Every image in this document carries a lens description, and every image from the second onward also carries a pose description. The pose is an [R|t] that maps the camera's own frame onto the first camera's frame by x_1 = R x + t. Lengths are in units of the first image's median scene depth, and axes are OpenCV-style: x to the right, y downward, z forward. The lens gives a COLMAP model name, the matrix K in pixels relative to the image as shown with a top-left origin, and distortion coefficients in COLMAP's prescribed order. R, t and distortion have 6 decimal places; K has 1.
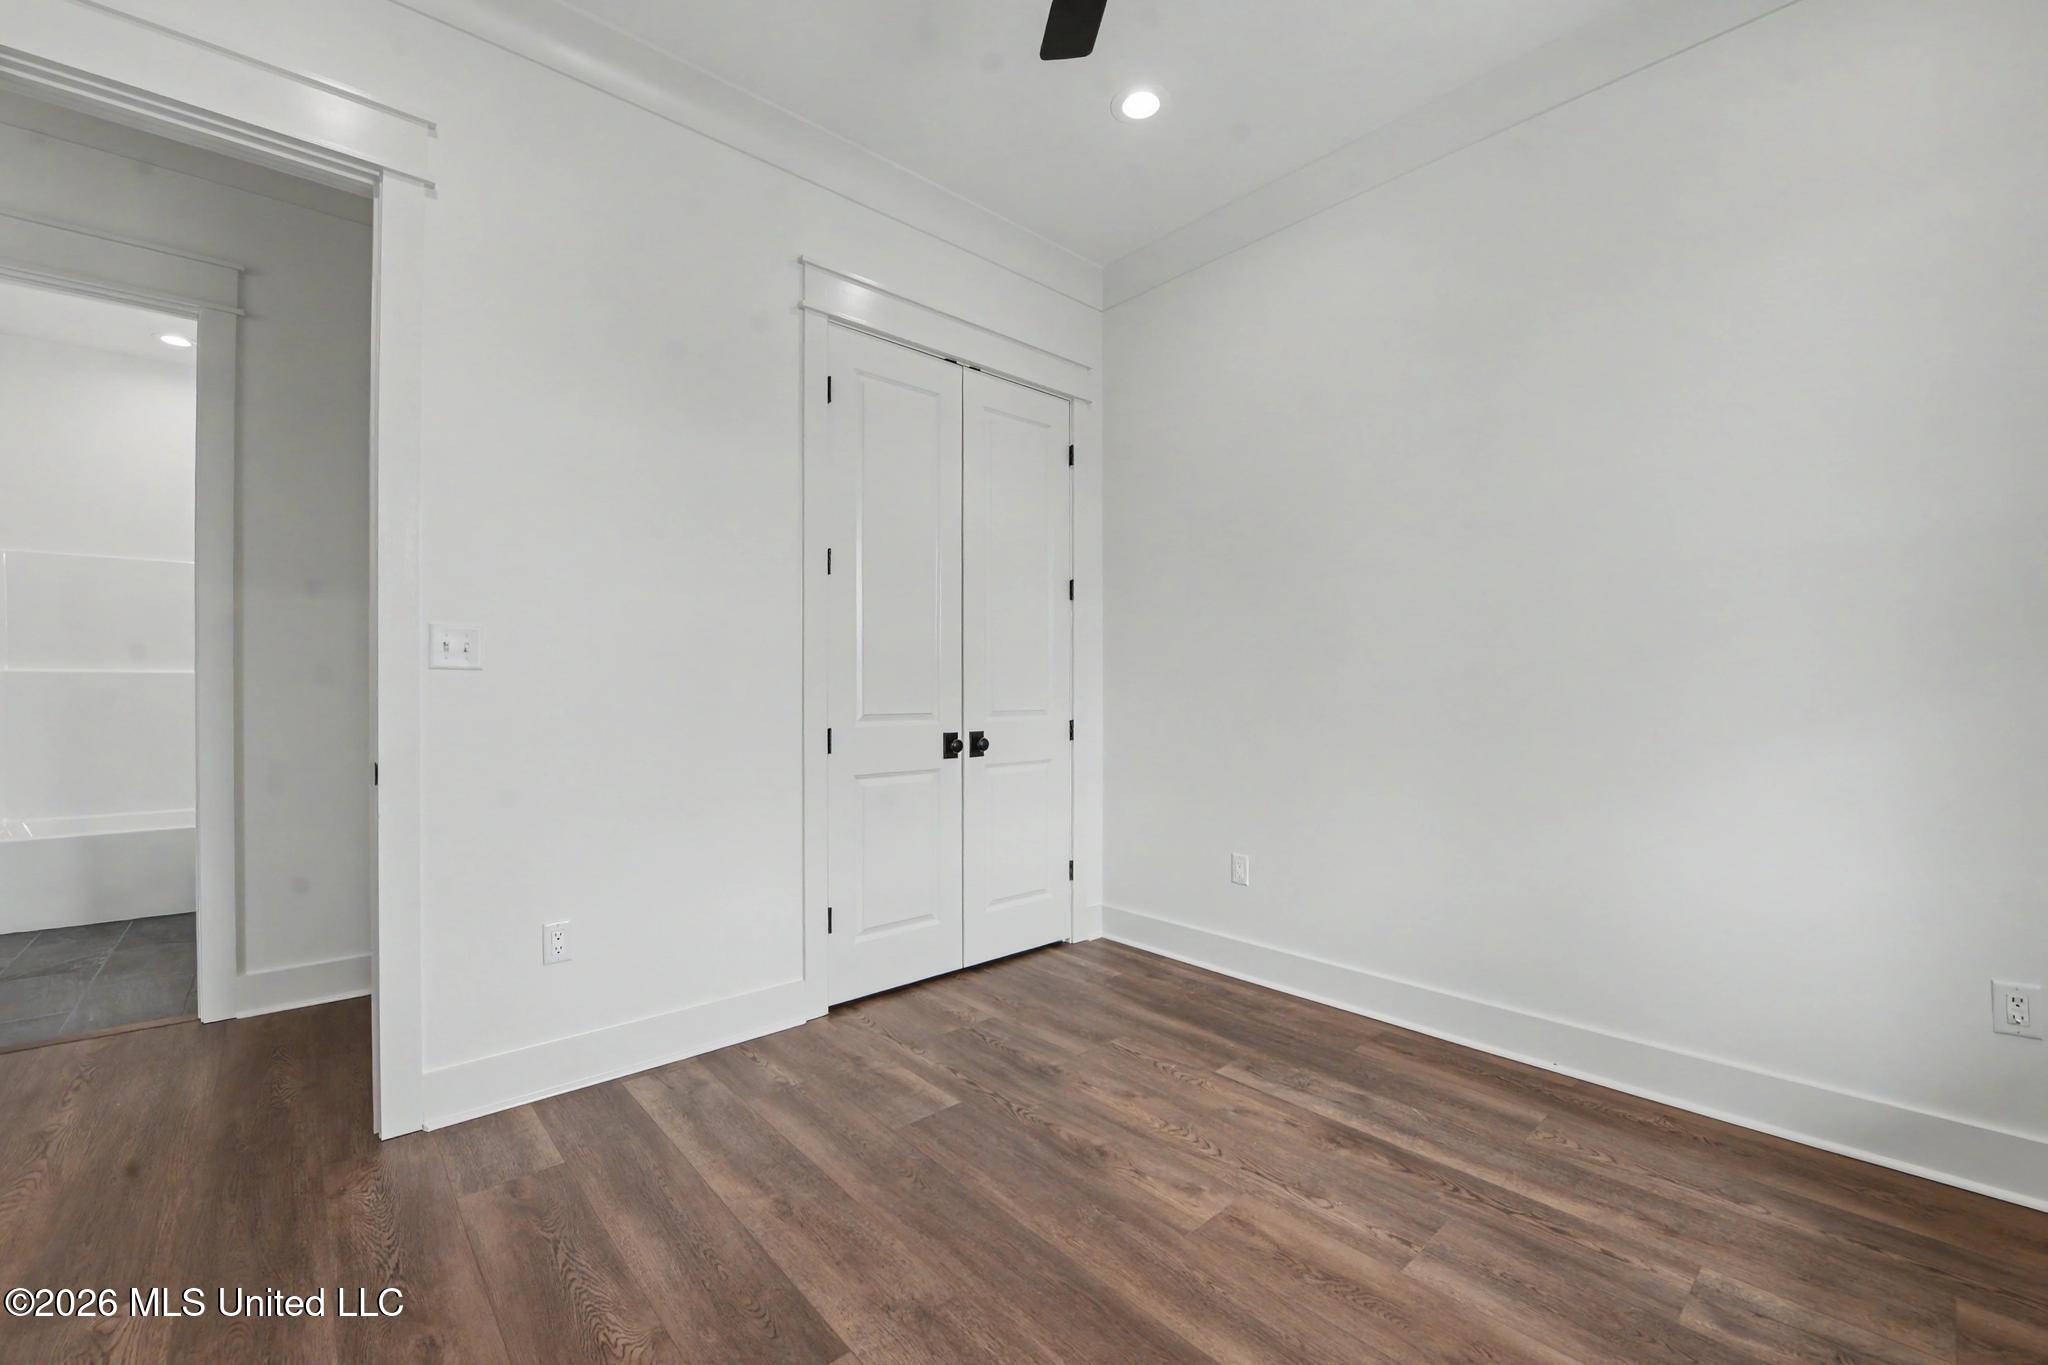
lens RADIAL K [[819.9, 0, 1027.7], [0, 819.9, 691.2], [0, 0, 1]] dist [-0.015124, -0.000121]
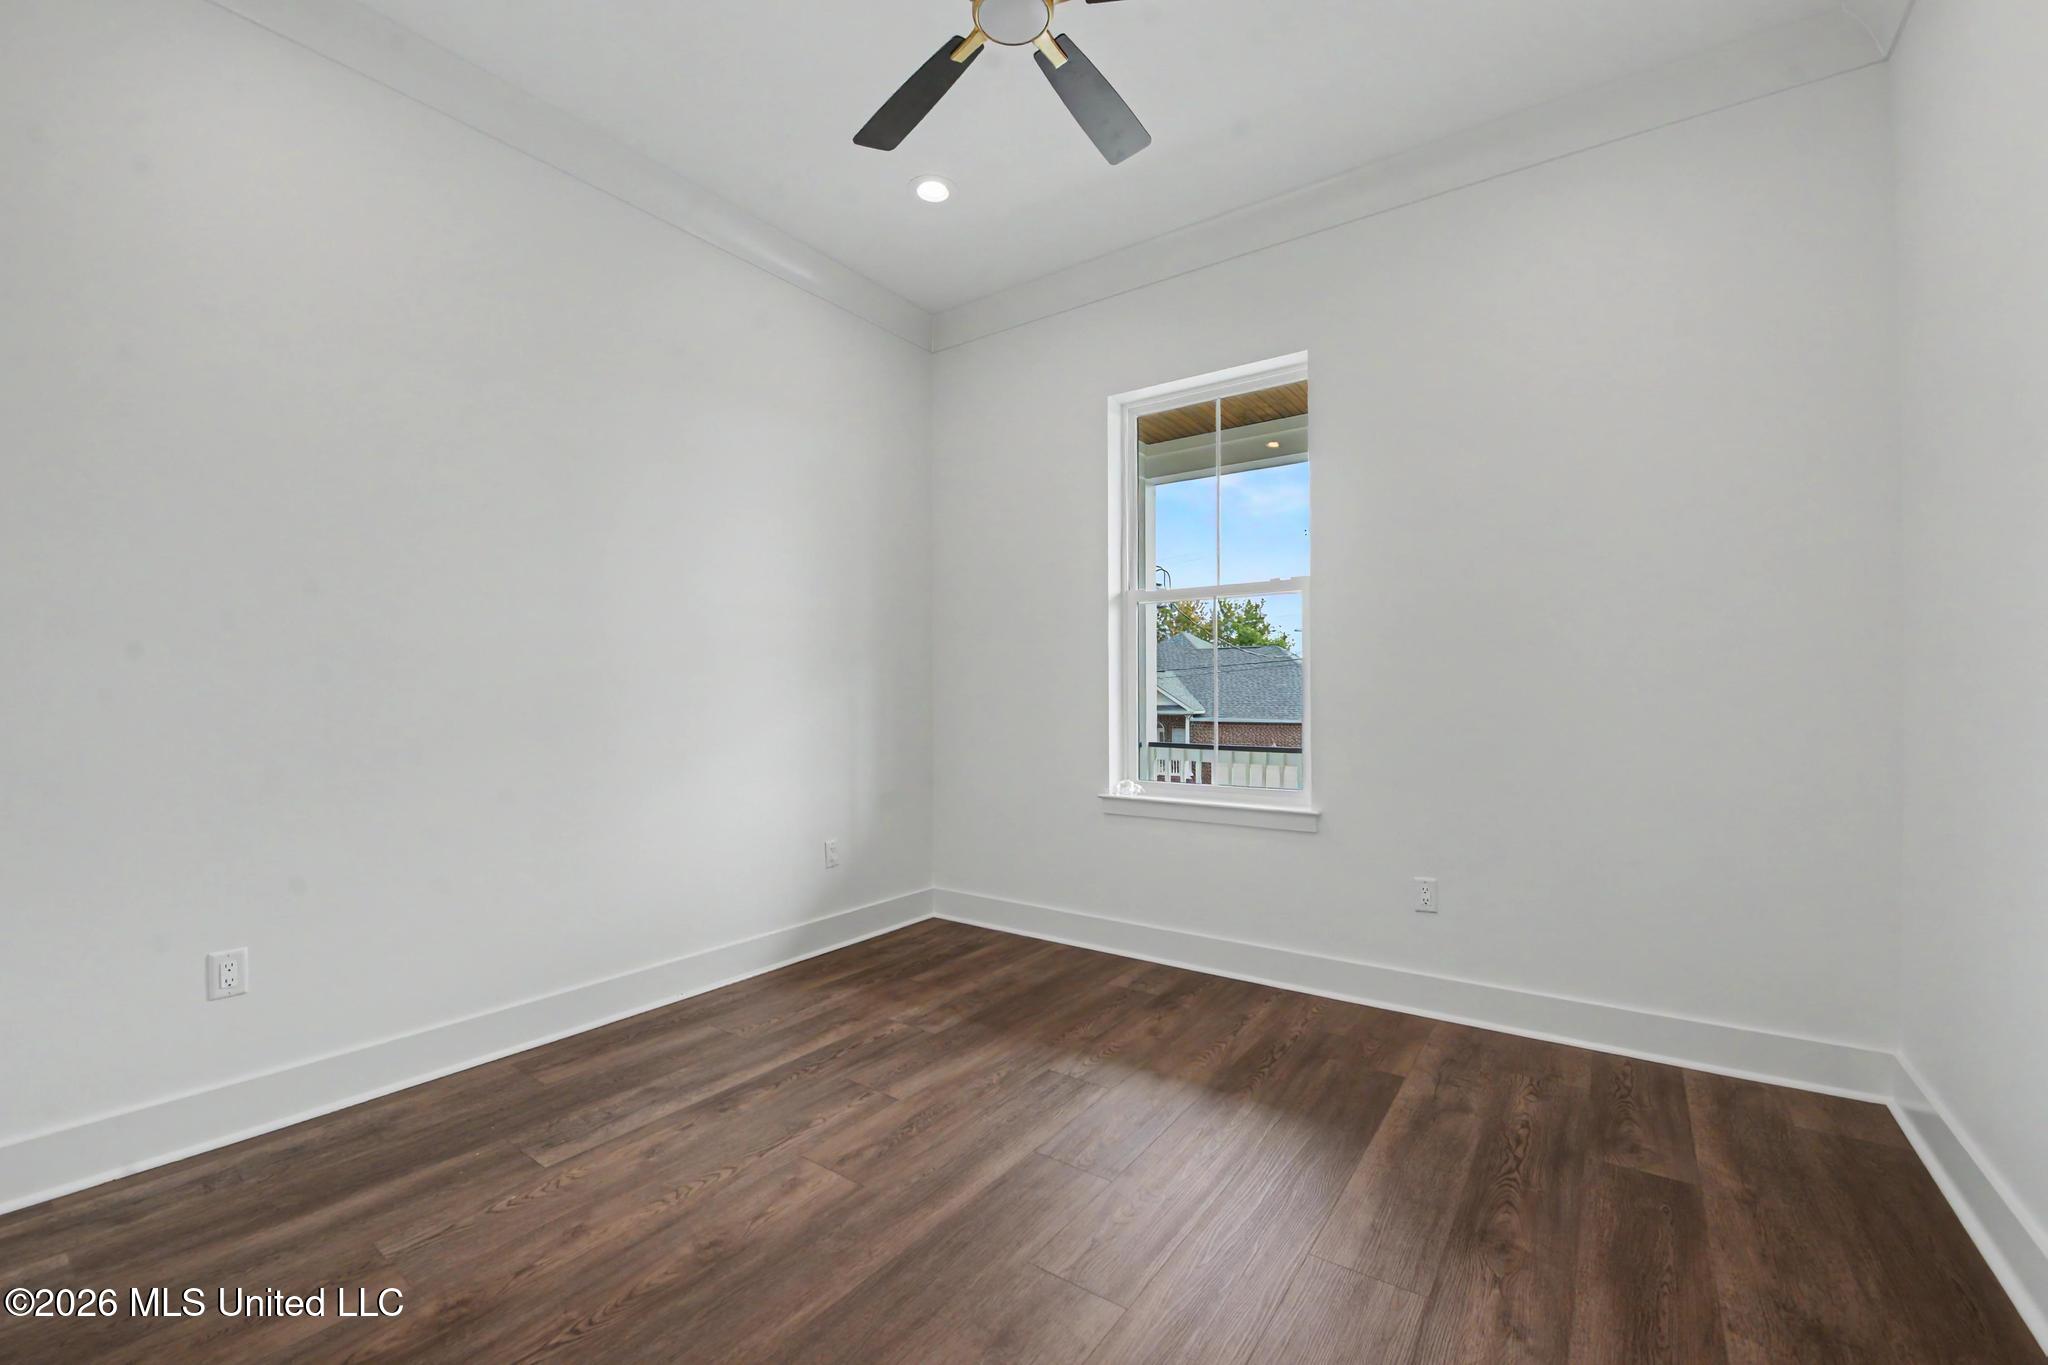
lens RADIAL K [[819.9, 0, 1027.7], [0, 819.9, 691.2], [0, 0, 1]] dist [-0.015124, -0.000121]
pose [[-0.200900, 0.002217, 0.979609, -0.799441], [-0.001524, 0.999996, -0.002575, -0.001752], [-0.979611, -0.002010, -0.200896, 0.857420]]
